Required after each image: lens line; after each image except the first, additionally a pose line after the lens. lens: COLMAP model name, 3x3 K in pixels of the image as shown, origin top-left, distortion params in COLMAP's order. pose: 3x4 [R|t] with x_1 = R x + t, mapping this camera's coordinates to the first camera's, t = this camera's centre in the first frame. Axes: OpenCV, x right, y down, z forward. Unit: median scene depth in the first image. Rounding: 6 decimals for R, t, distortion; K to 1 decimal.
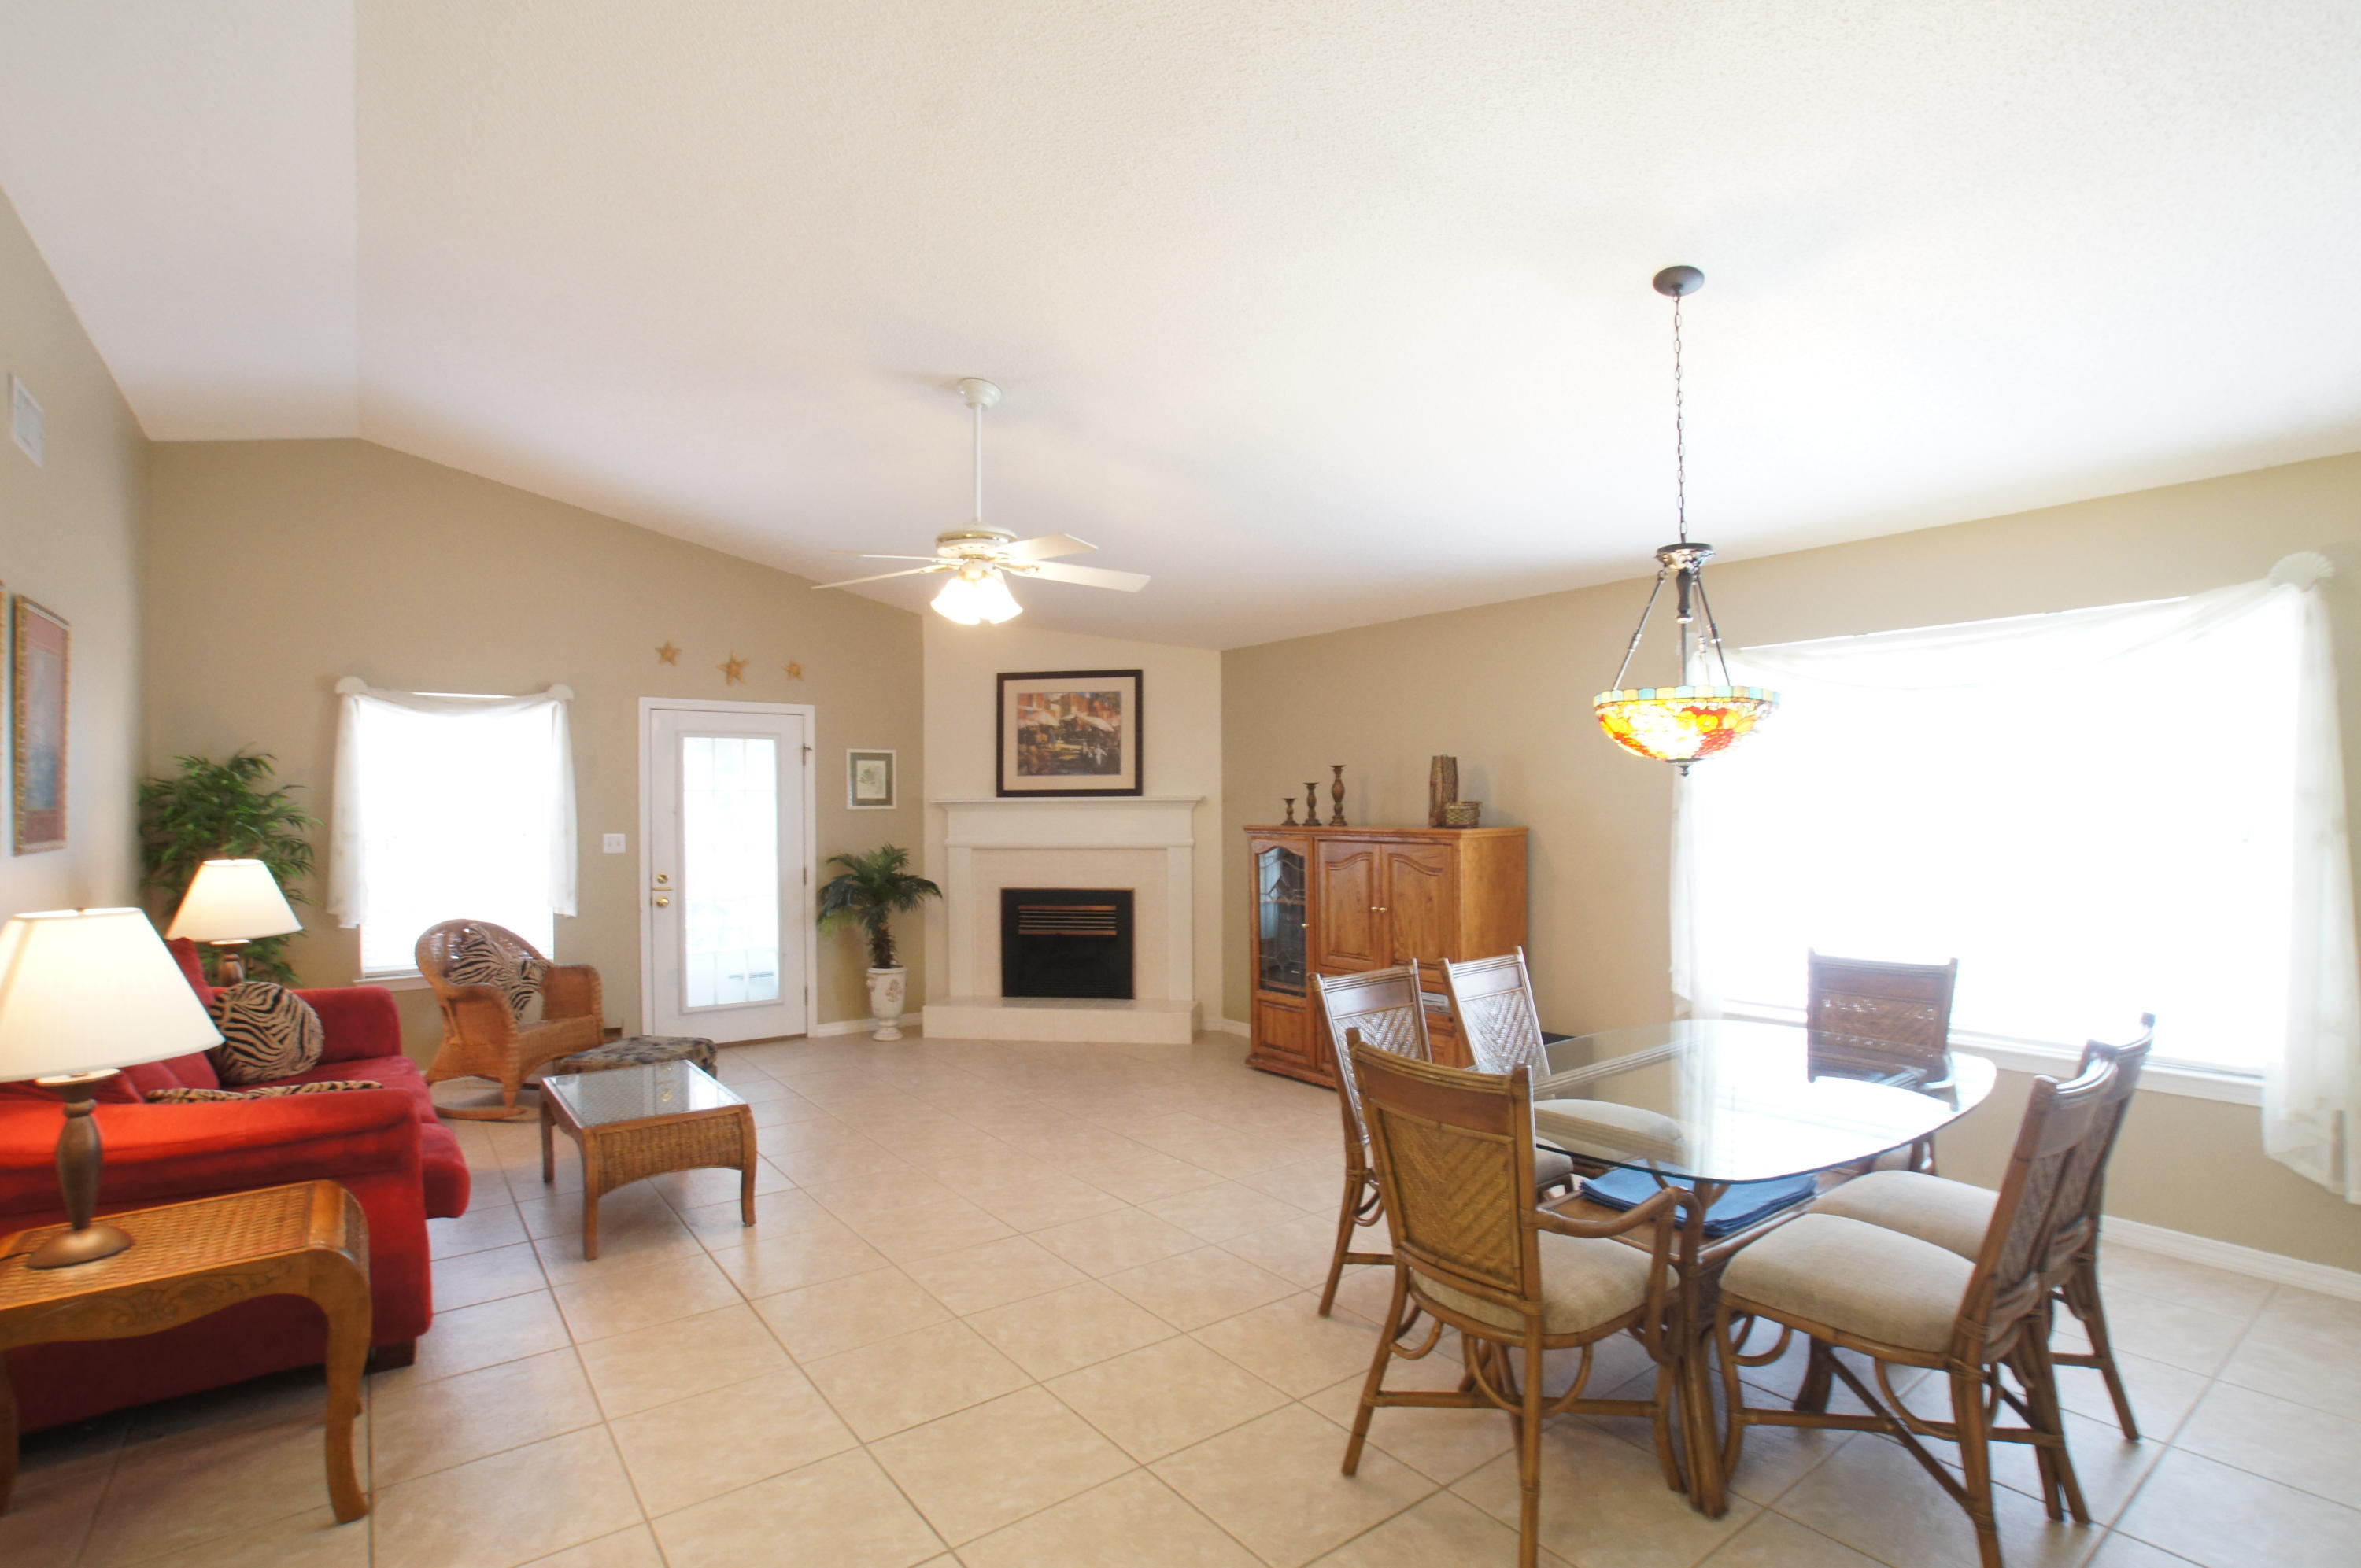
lens RADIAL K [[1139.8, 0, 1180.2], [0, 1139.8, 800.9], [0, 0, 1]] dist [-0.072254, 0.038621]
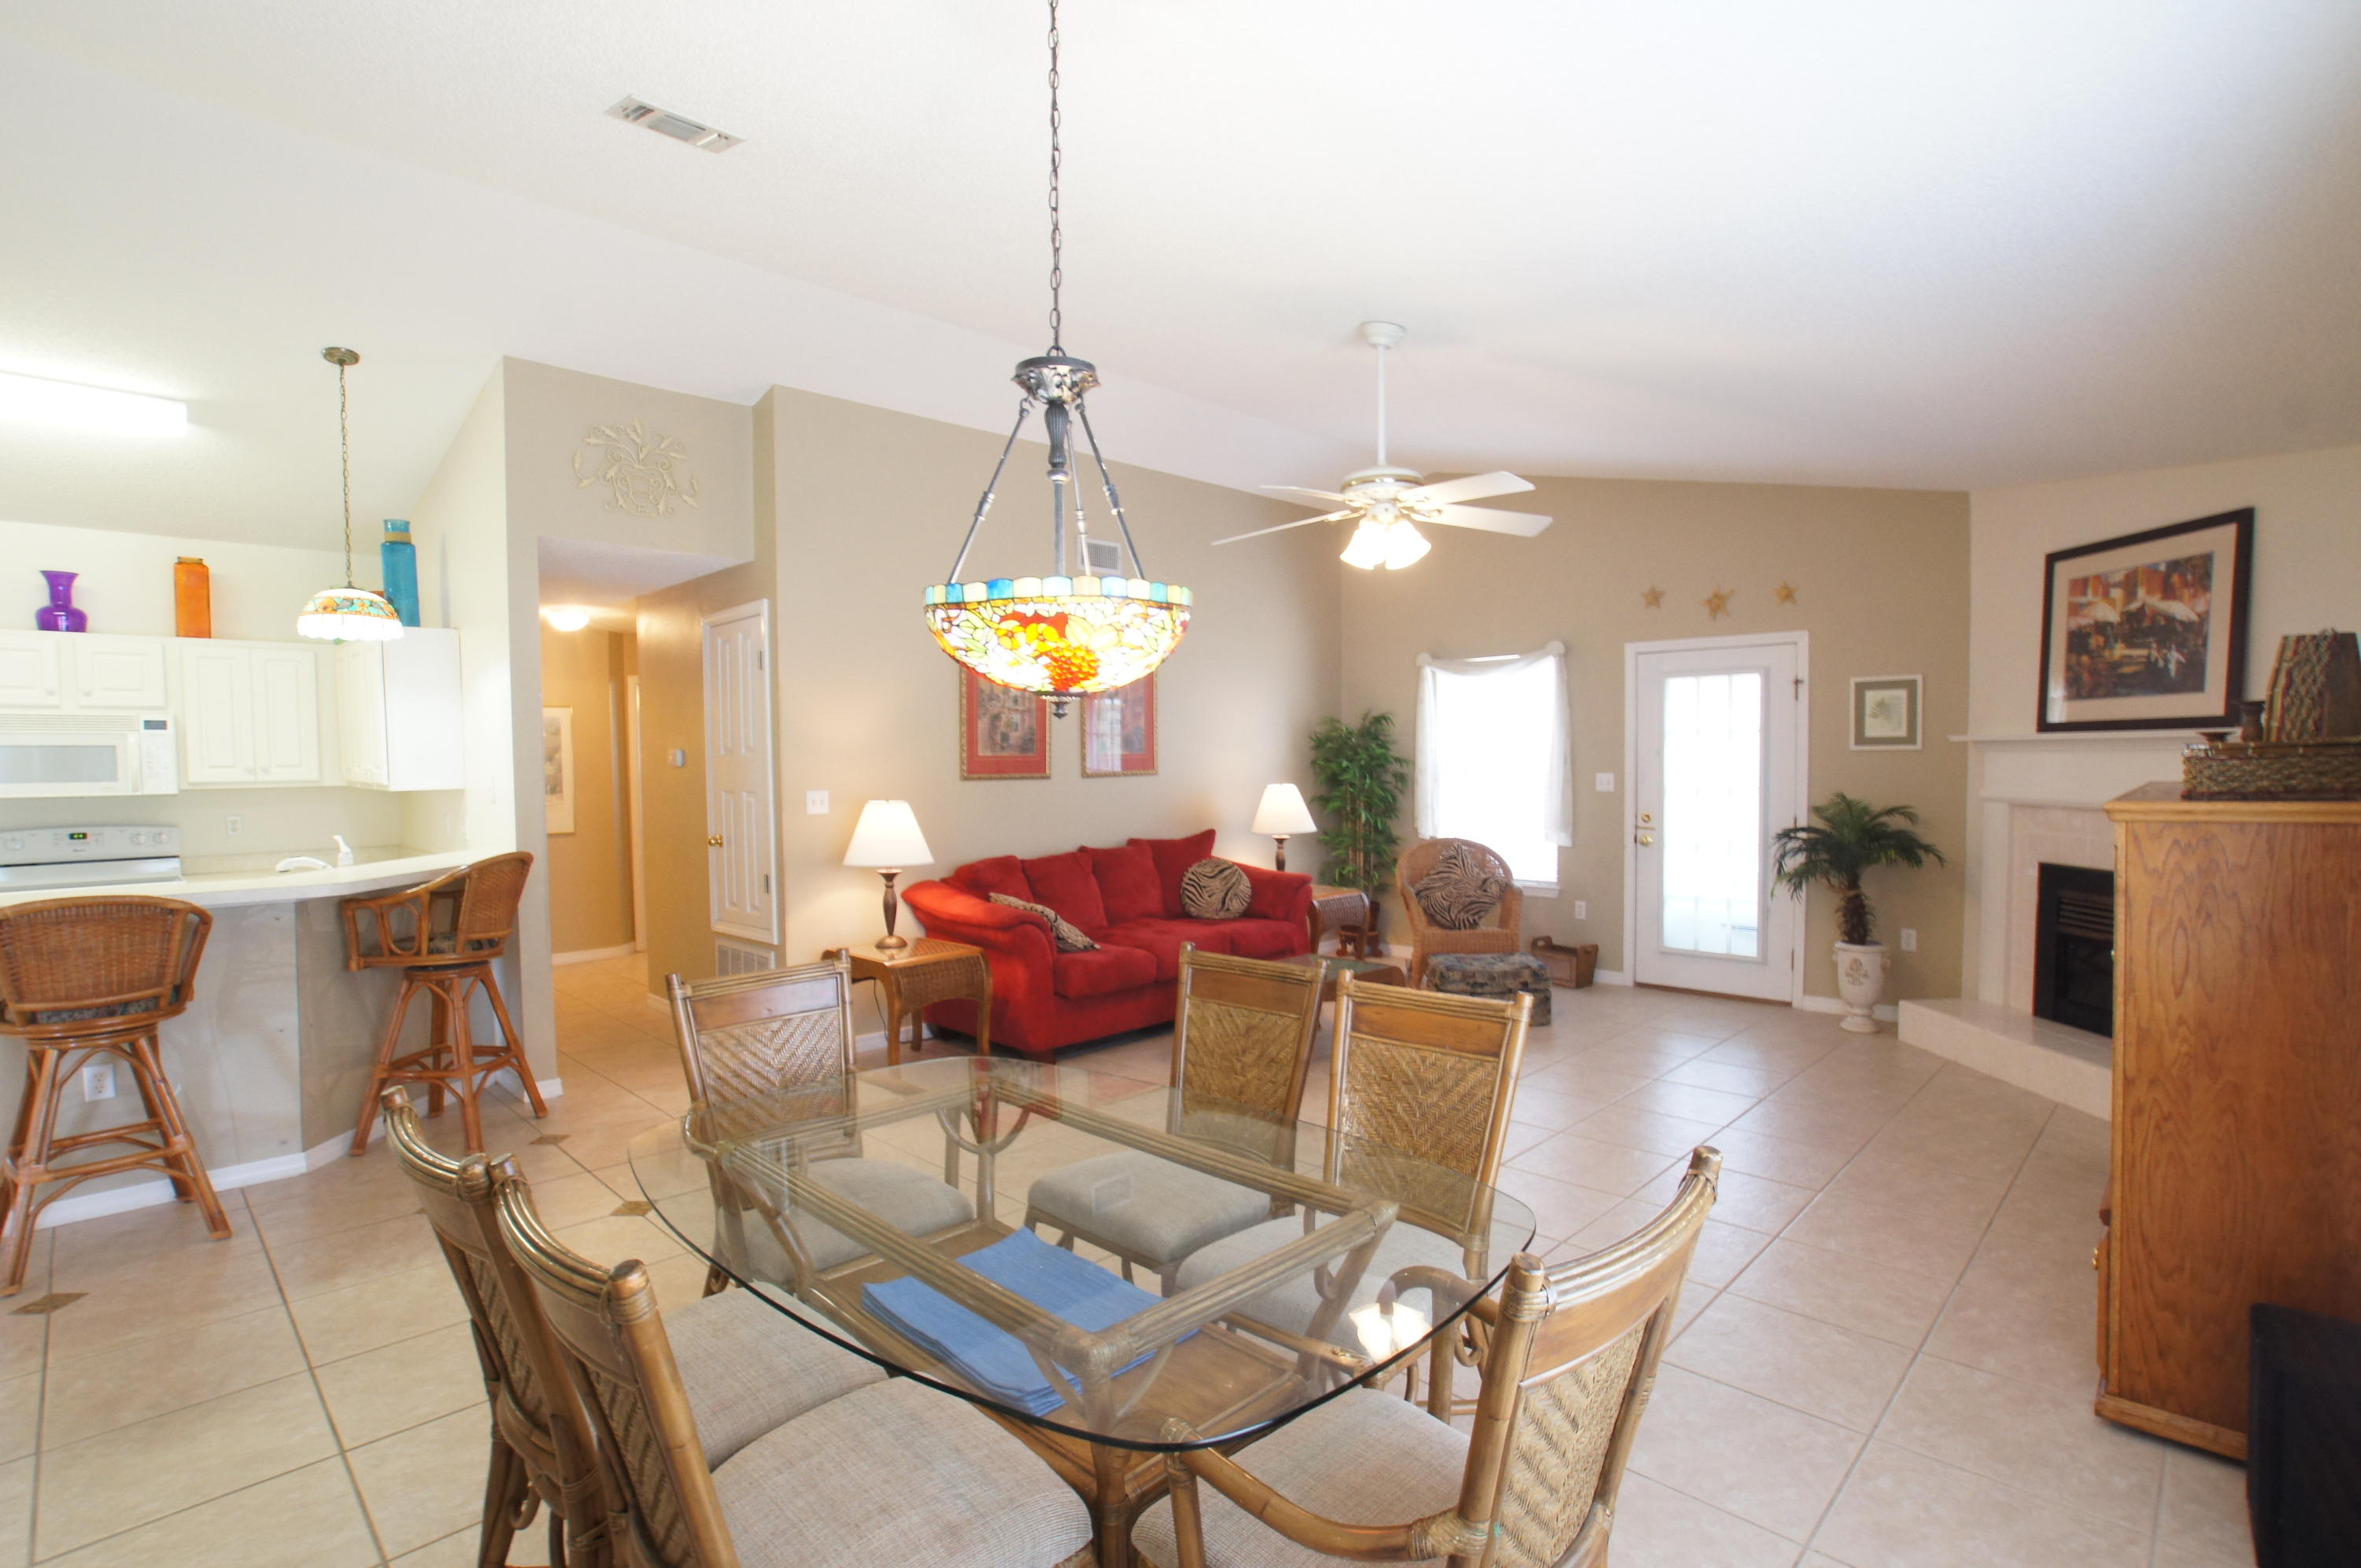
lens RADIAL K [[1139.8, 0, 1180.2], [0, 1139.8, 800.9], [0, 0, 1]] dist [-0.072254, 0.038621]
pose [[0.149849, 0.044022, -0.987728, 0.459702], [0.014424, 0.998805, 0.046704, -0.000848], [0.988604, -0.021245, 0.149035, 0.395335]]
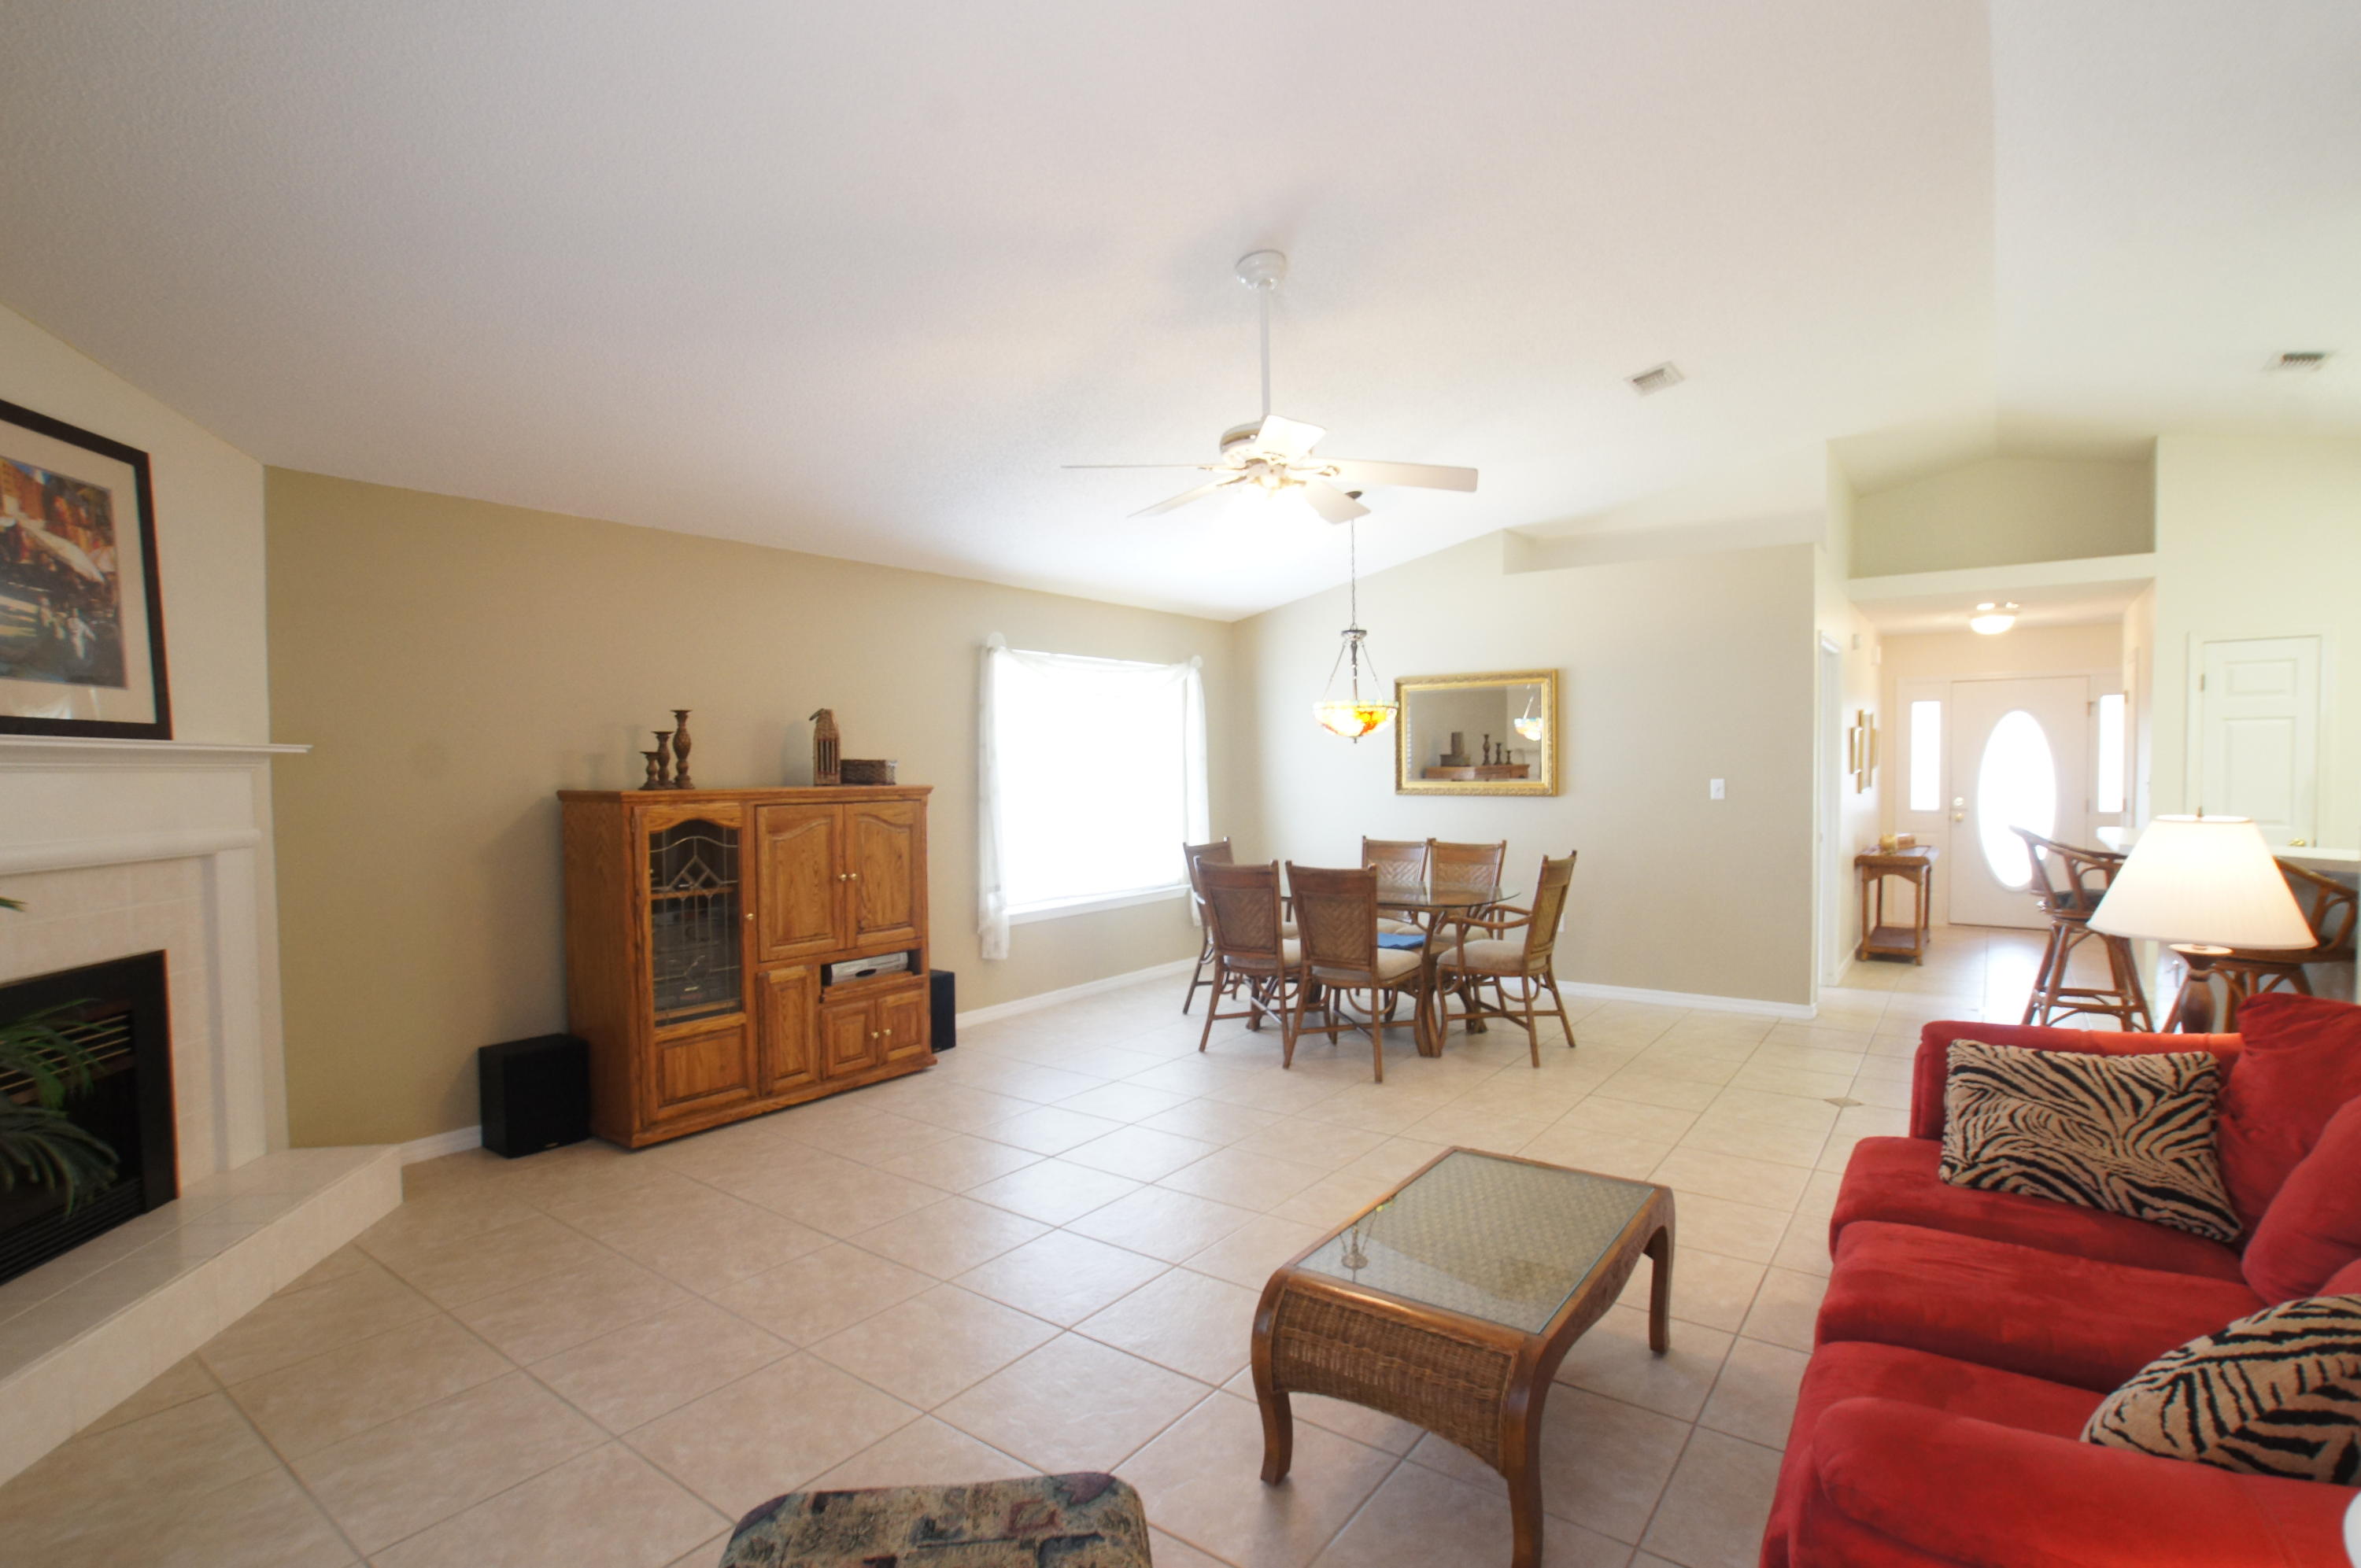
lens RADIAL K [[1139.8, 0, 1180.2], [0, 1139.8, 800.9], [0, 0, 1]] dist [-0.072254, 0.038621]
pose [[-0.290322, -0.019939, 0.956721, -0.583211], [0.006916, 0.999713, 0.022933, 0.012444], [-0.956904, 0.013275, -0.290101, 0.773879]]
